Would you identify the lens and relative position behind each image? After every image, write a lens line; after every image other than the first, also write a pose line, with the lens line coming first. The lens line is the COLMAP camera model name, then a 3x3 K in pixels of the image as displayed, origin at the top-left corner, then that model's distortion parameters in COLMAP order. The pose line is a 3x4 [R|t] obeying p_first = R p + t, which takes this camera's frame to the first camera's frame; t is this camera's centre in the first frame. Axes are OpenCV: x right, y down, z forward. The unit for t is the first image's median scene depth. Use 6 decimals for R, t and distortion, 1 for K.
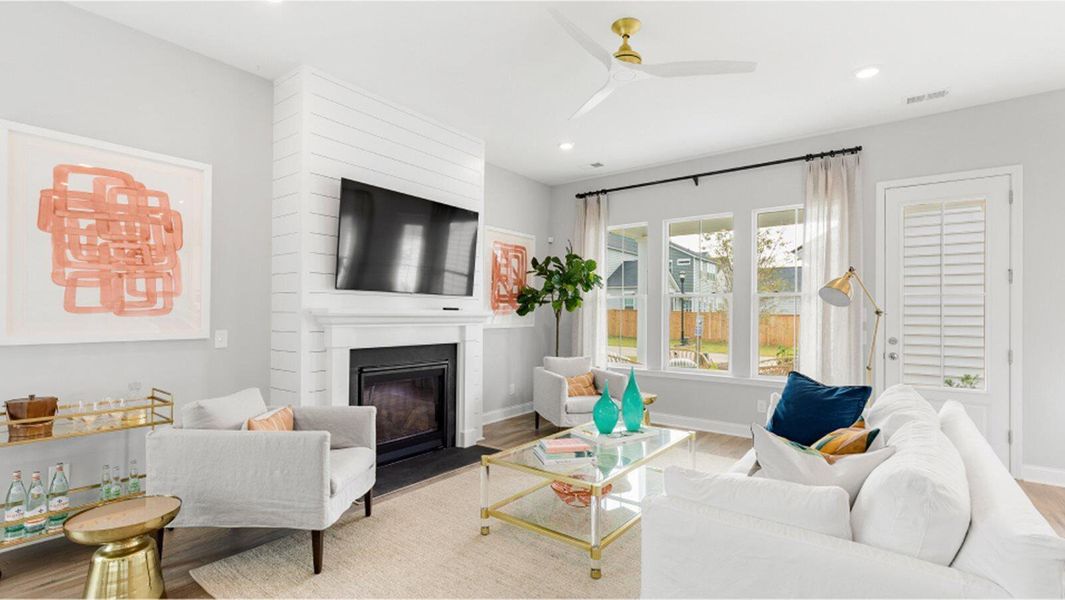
lens RADIAL K [[475.9, 0, 536.9], [0, 475.9, 309.8], [0, 0, 1]] dist [0.005327, 0.000607]
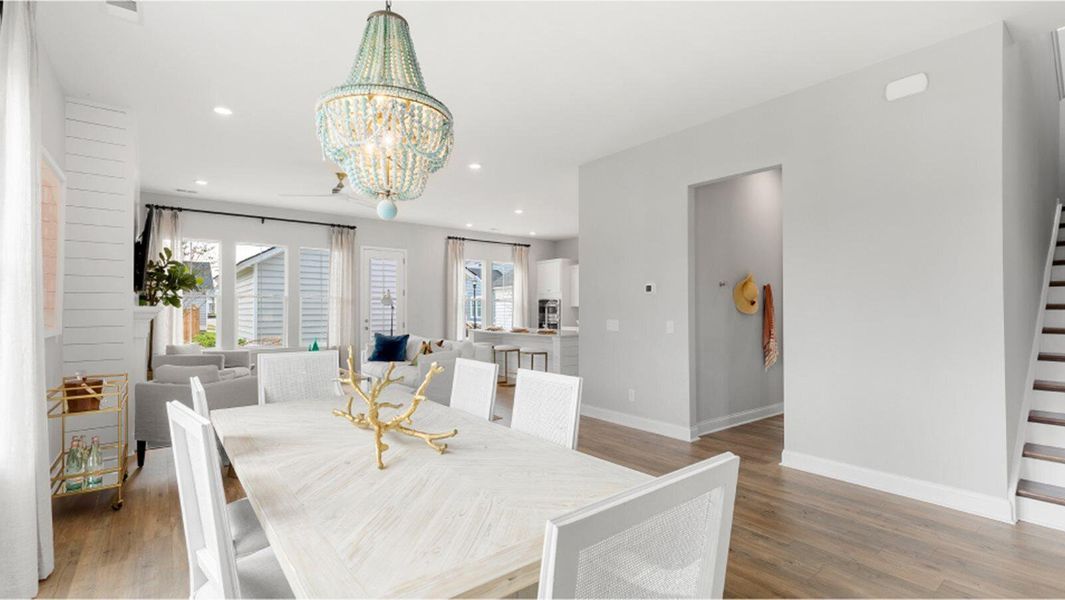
lens RADIAL K [[475.9, 0, 529.8], [0, 475.9, 305.7], [0, 0, 1]] dist [0.005327, 0.000607]
pose [[0.257273, 0.000210, 0.966339, -1.063306], [-0.004016, 0.999992, 0.000851, -0.007545], [-0.966331, -0.004100, 0.257271, -0.240351]]
